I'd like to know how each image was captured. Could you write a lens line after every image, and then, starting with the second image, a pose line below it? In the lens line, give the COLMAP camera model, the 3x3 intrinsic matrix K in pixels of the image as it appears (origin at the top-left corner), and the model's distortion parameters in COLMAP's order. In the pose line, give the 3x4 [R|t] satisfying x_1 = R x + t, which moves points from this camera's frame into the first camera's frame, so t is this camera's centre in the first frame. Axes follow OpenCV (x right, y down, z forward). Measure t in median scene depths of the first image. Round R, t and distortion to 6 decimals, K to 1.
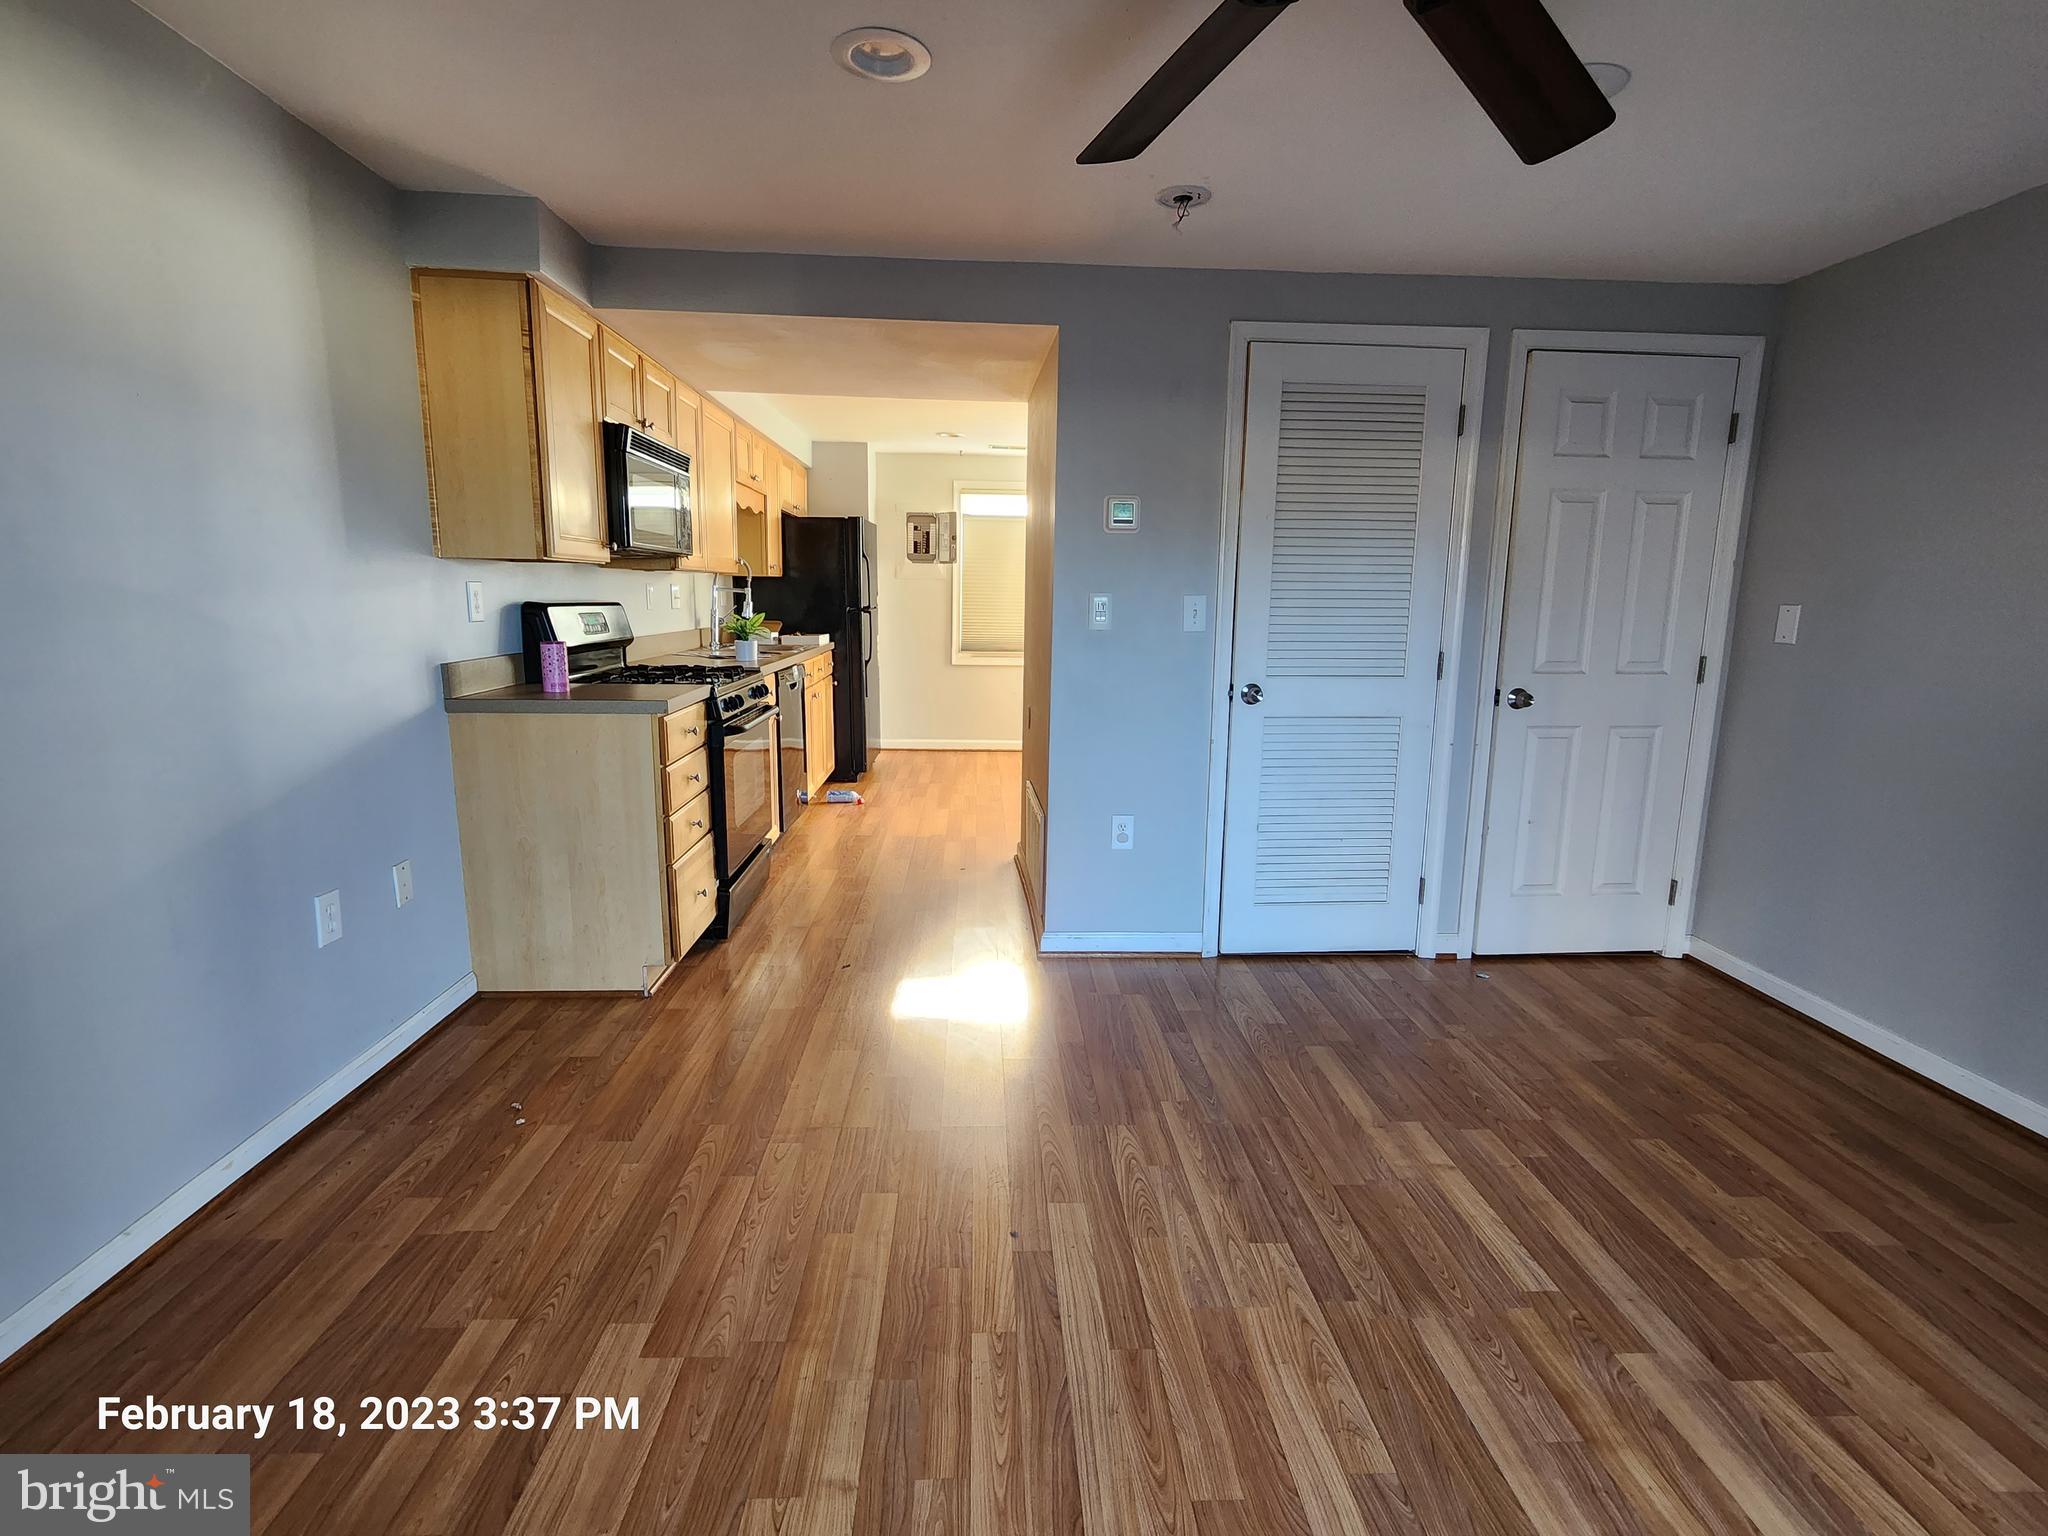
lens RADIAL K [[975.4, 0, 1025.3], [0, 975.4, 762.4], [0, 0, 1]] dist [0.001144, 0.000084]
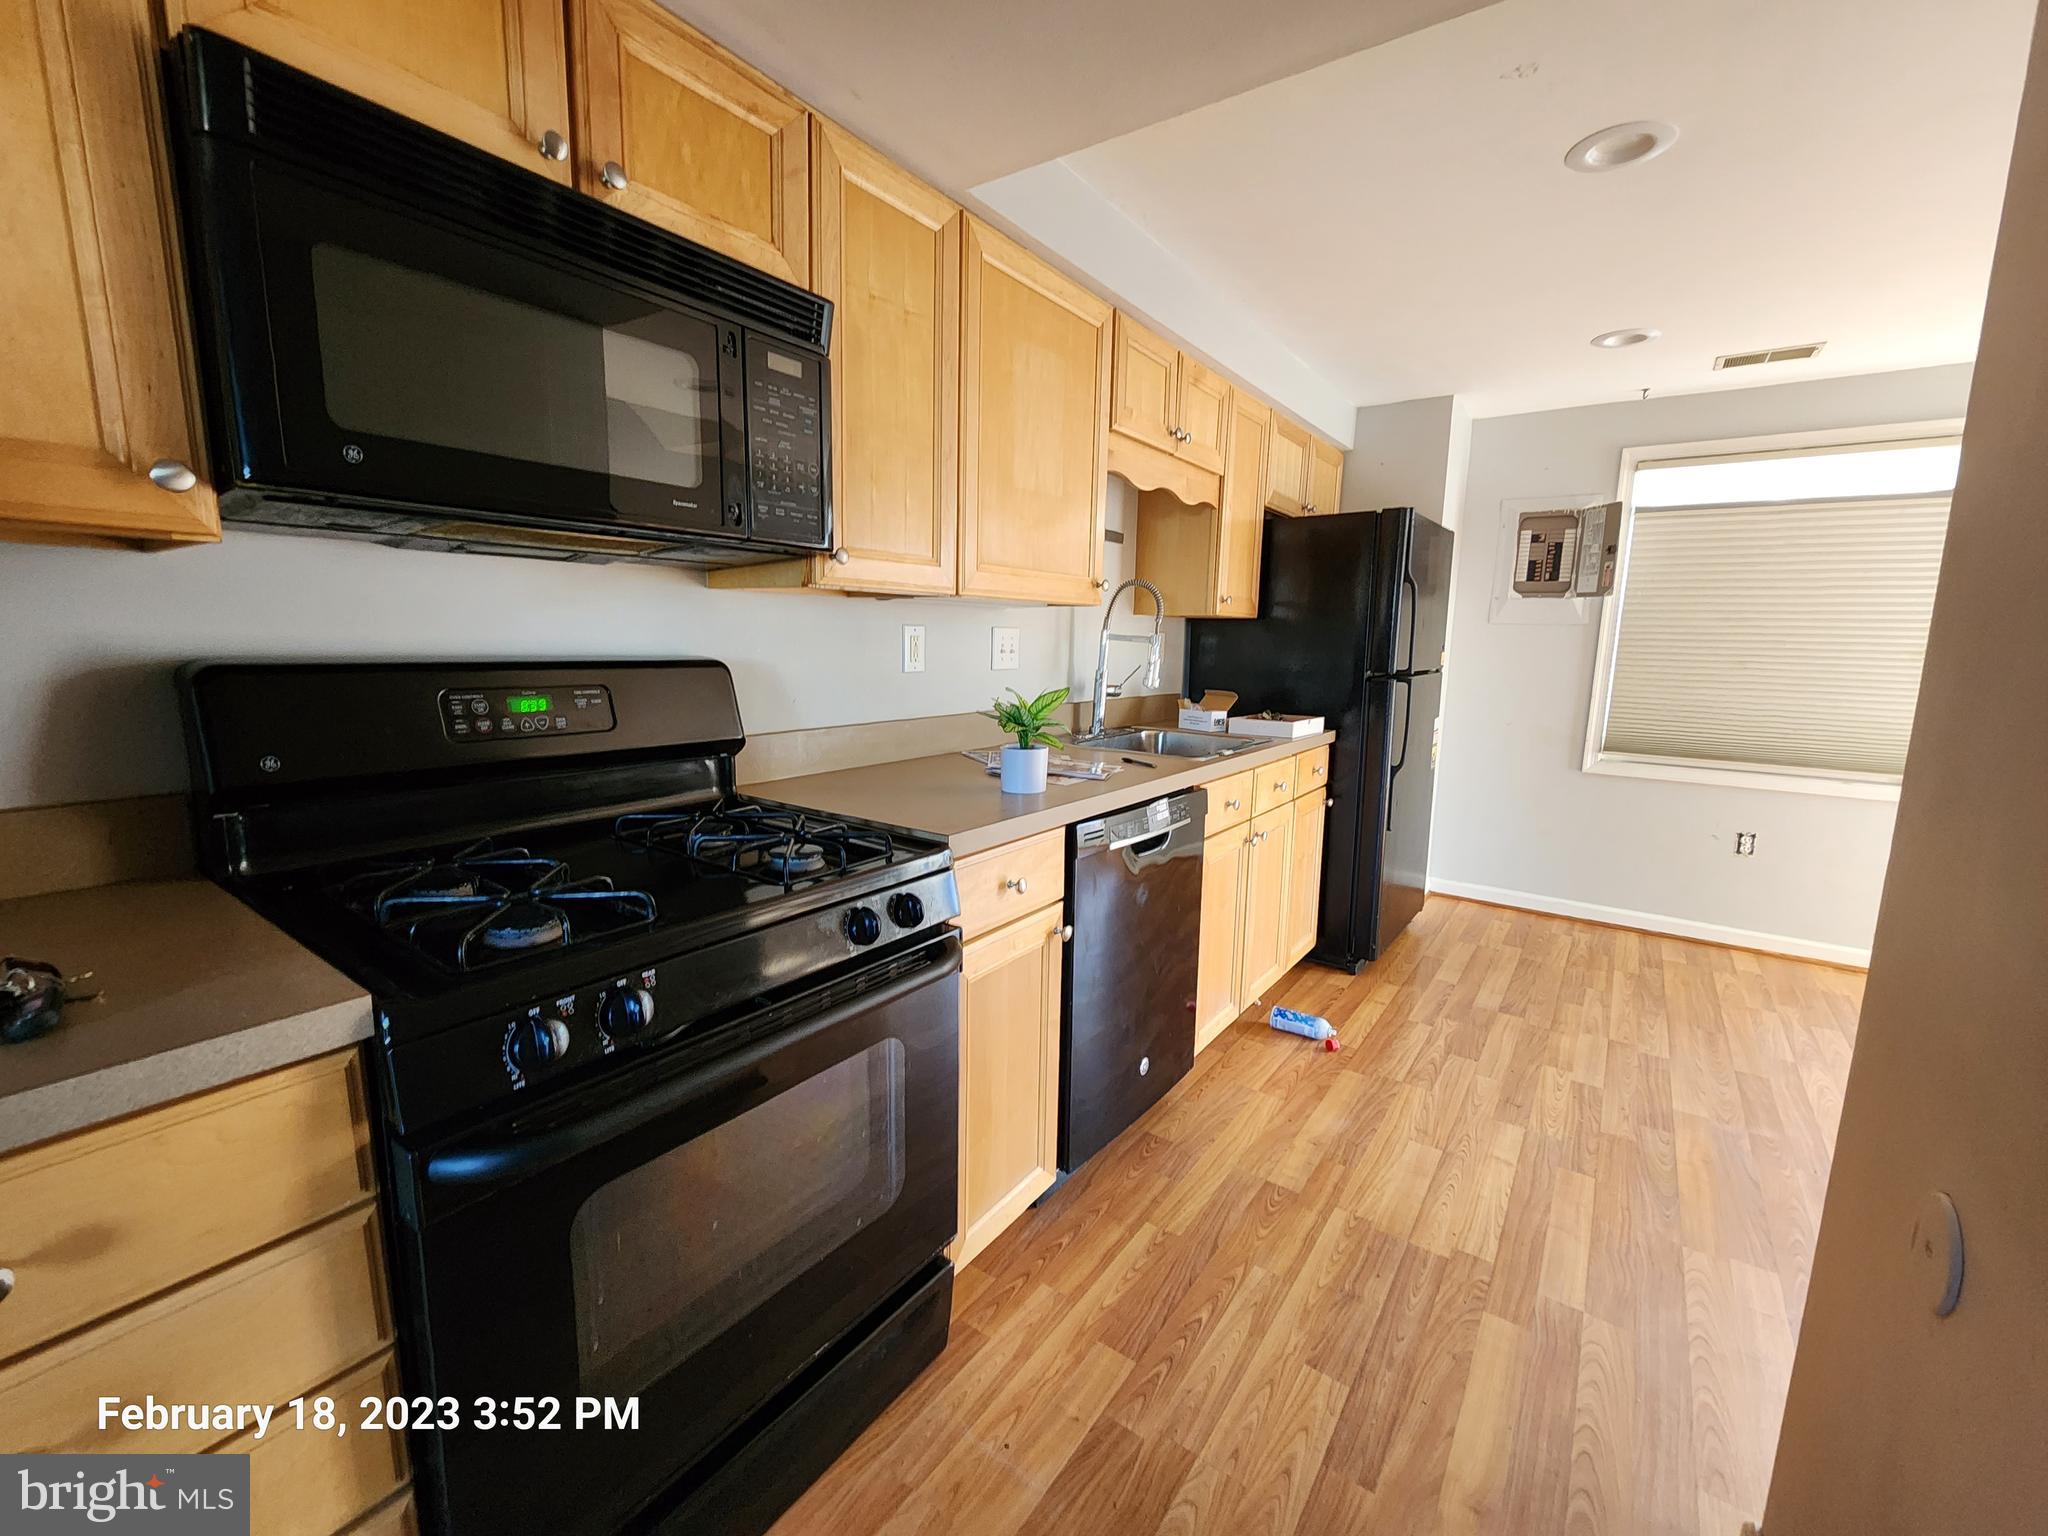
lens RADIAL K [[837.4, 0, 1029.7], [0, 837.4, 764.1], [0, 0, 1]] dist [0.001490, 0.000056]
pose [[0.783166, 0.093791, -0.614699, -0.034746], [-0.113760, 0.993486, 0.006650, -0.092902], [0.611318, 0.064720, 0.788734, 0.539056]]
